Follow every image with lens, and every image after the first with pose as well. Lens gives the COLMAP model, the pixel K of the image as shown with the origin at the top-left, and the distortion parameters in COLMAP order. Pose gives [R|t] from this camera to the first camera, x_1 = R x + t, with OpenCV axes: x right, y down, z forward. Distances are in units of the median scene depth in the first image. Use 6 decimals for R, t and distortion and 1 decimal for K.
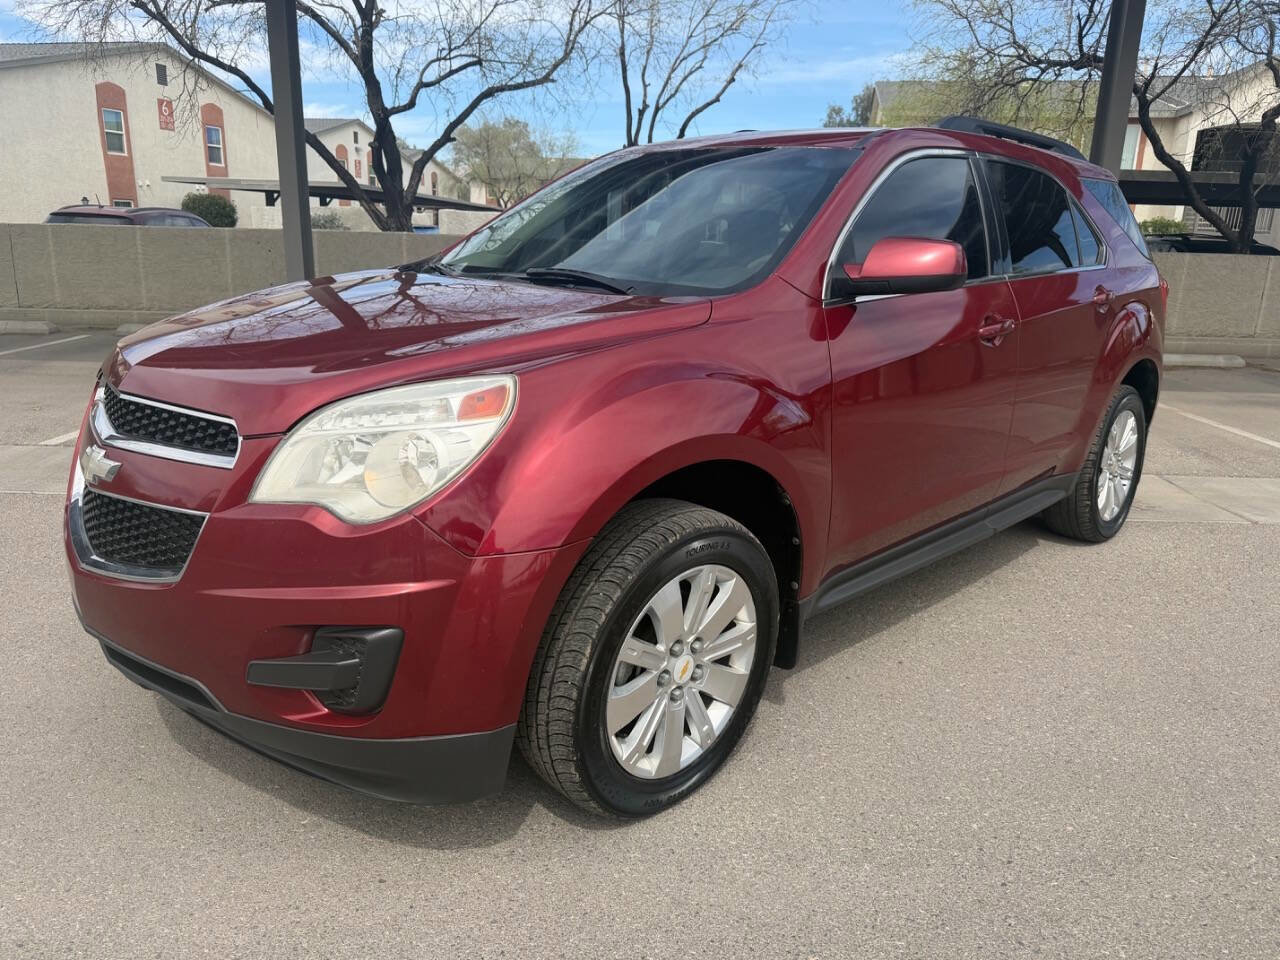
lens RADIAL K [[912.1, 0, 645.1], [0, 912.1, 477.8], [0, 0, 1]] dist [0.000655, -0.008293]
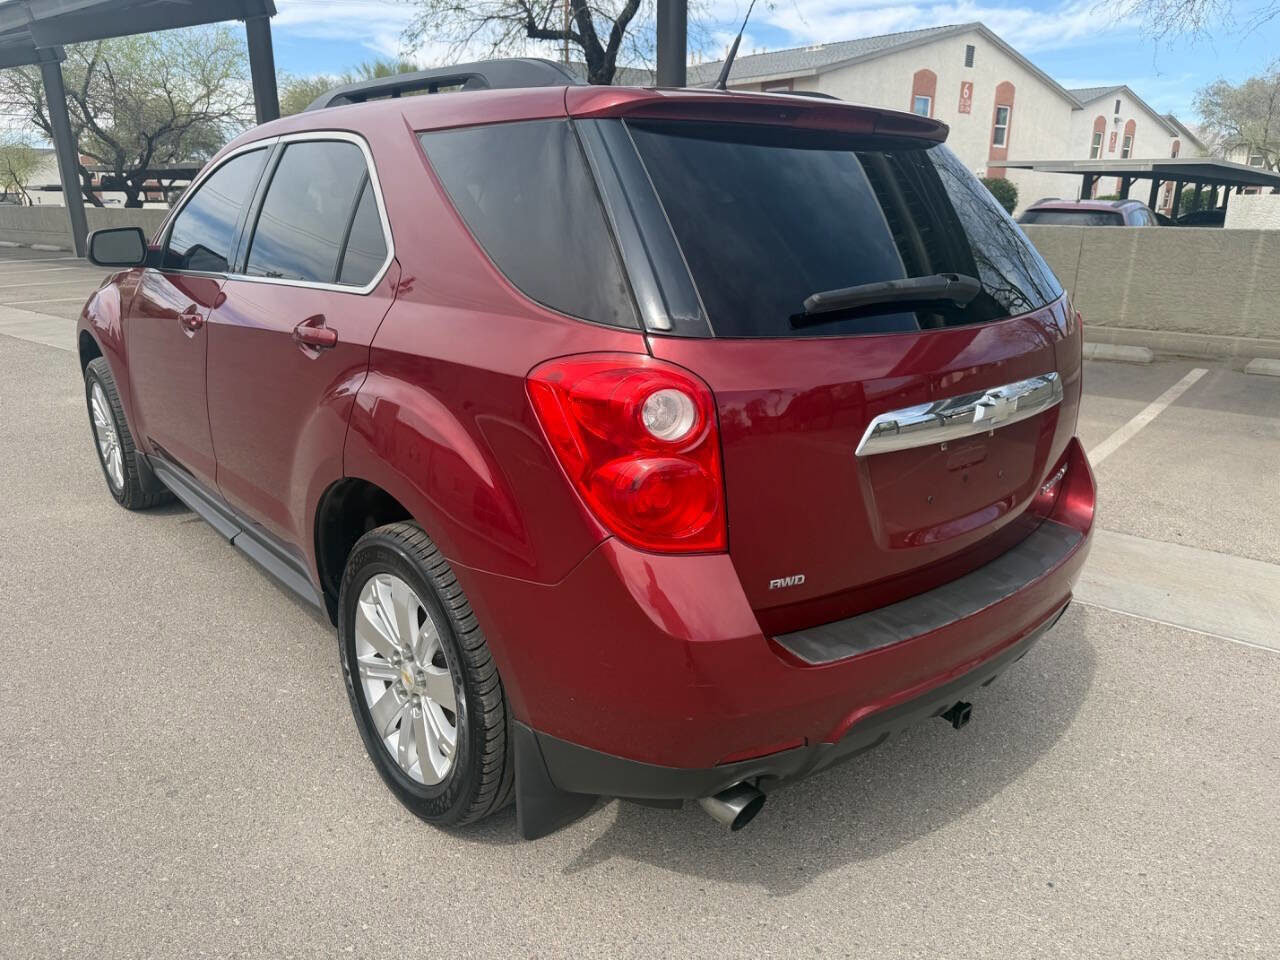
lens RADIAL K [[912.0, 0, 634.7], [0, 912.0, 482.8], [0, 0, 1]] dist [0.000871, -0.004727]
pose [[0.783126, 0.161367, -0.600562, -0.393841], [-0.144801, 0.986518, 0.076251, -0.035231], [0.604770, 0.027248, 0.795934, 0.043043]]
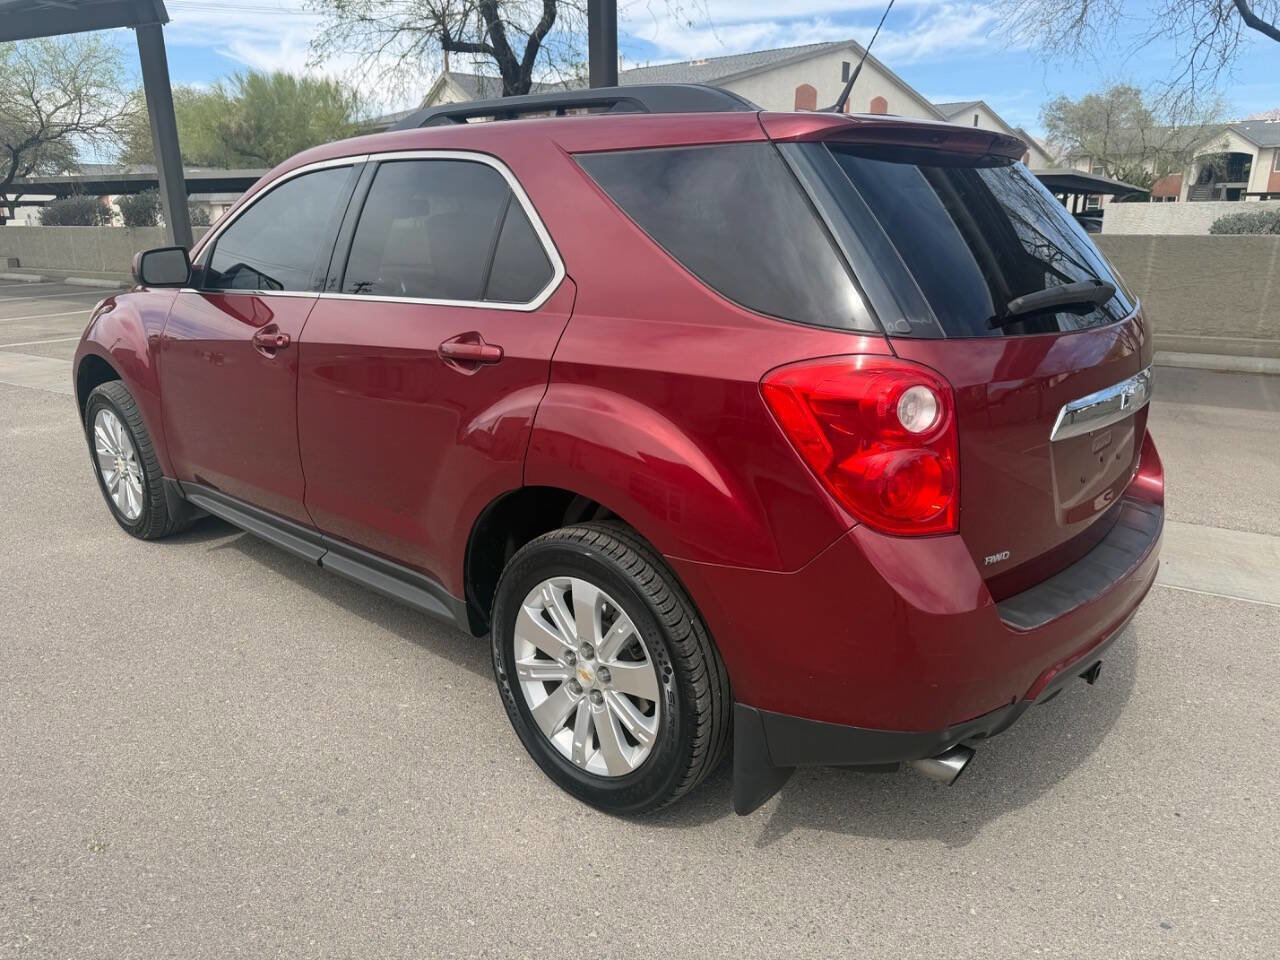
lens RADIAL K [[912.4, 0, 643.9], [0, 912.4, 483.6], [0, 0, 1]] dist [0.009062, -0.009826]
pose [[0.861459, 0.115637, -0.494486, -0.430724], [-0.105304, 0.993241, 0.048818, -0.027034], [0.496789, 0.010016, 0.867814, 0.005207]]
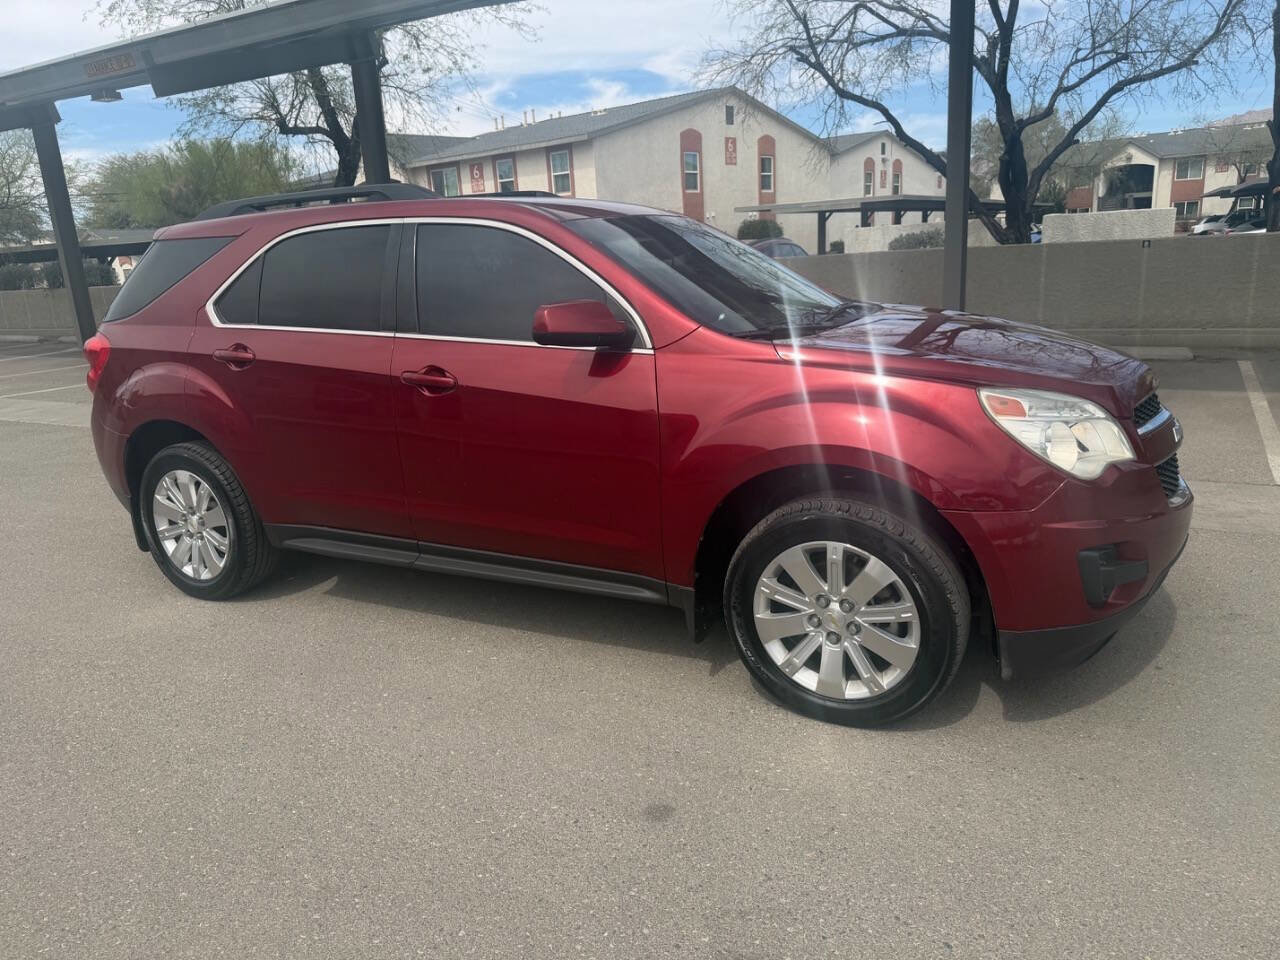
lens RADIAL K [[901.8, 0, 646.9], [0, 901.8, 494.5], [0, 0, 1]] dist [0.048594, -0.059504]
pose [[0.869665, 0.057689, -0.490260, -0.112860], [-0.051571, 0.998331, 0.025993, 0.001764], [0.490942, 0.002678, 0.871188, -0.064895]]
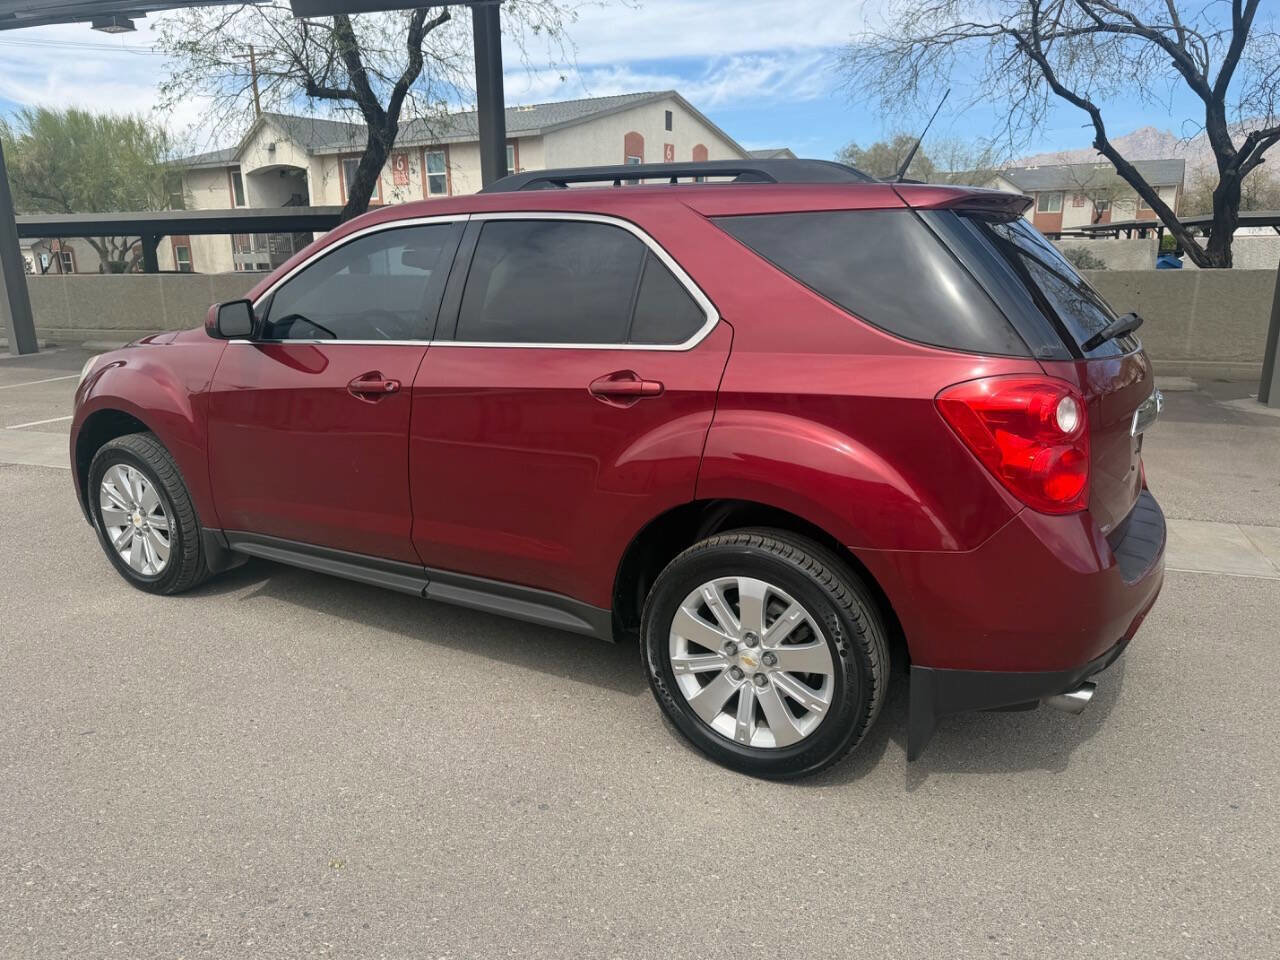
lens RADIAL K [[913.7, 0, 643.6], [0, 913.7, 480.7], [0, 0, 1]] dist [0.022391, -0.024225]
pose [[0.943039, 0.042423, -0.329966, -0.480609], [-0.048361, 0.998782, -0.009805, -0.017514], [0.329148, 0.025204, 0.943942, -0.049092]]
